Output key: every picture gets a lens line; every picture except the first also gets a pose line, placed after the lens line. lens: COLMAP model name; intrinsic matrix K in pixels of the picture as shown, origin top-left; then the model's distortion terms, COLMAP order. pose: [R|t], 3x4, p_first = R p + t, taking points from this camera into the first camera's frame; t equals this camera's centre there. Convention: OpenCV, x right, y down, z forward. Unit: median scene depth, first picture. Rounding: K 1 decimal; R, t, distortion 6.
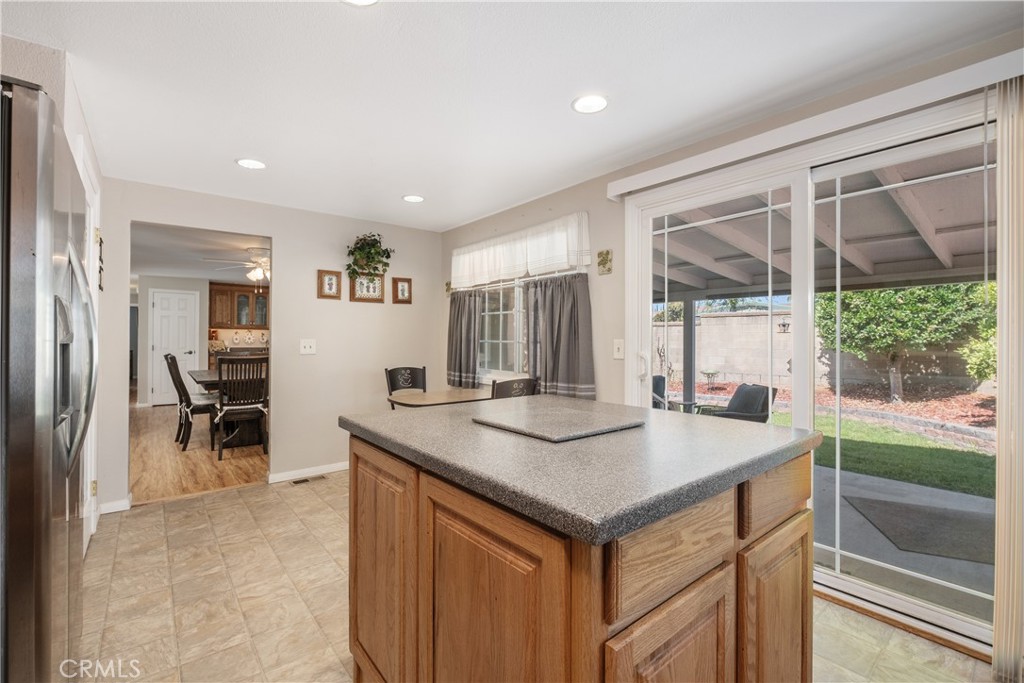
lens RADIAL K [[444.6, 0, 510.7], [0, 444.6, 340.7], [0, 0, 1]] dist [-0.005438, -0.001102]
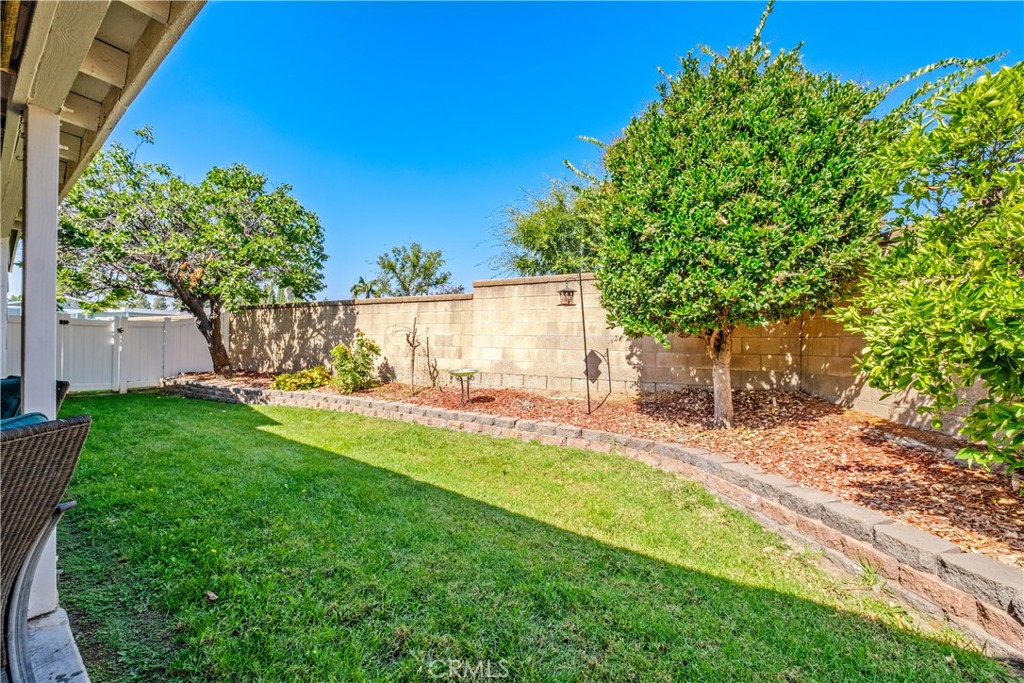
lens RADIAL K [[444.6, 0, 502.7], [0, 444.6, 344.2], [0, 0, 1]] dist [-0.005438, -0.001102]
pose [[0.981105, 0.014848, 0.192904, 0.560215], [-0.015359, 0.999881, 0.001154, 0.046272], [-0.192864, -0.004095, 0.981217, 0.578888]]
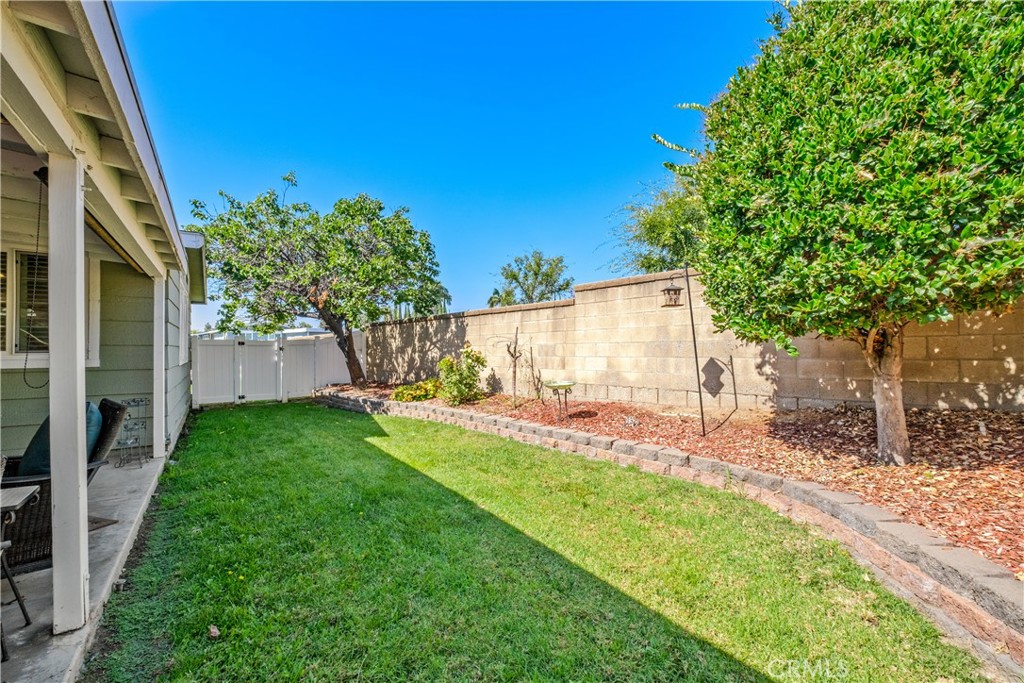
lens RADIAL K [[444.6, 0, 504.5], [0, 444.6, 345.3], [0, 0, 1]] dist [-0.005438, -0.001102]
pose [[0.993791, -0.014517, -0.110308, 0.645171], [0.013378, 0.999849, -0.011062, 0.039458], [0.110452, 0.009517, 0.993836, 0.639465]]
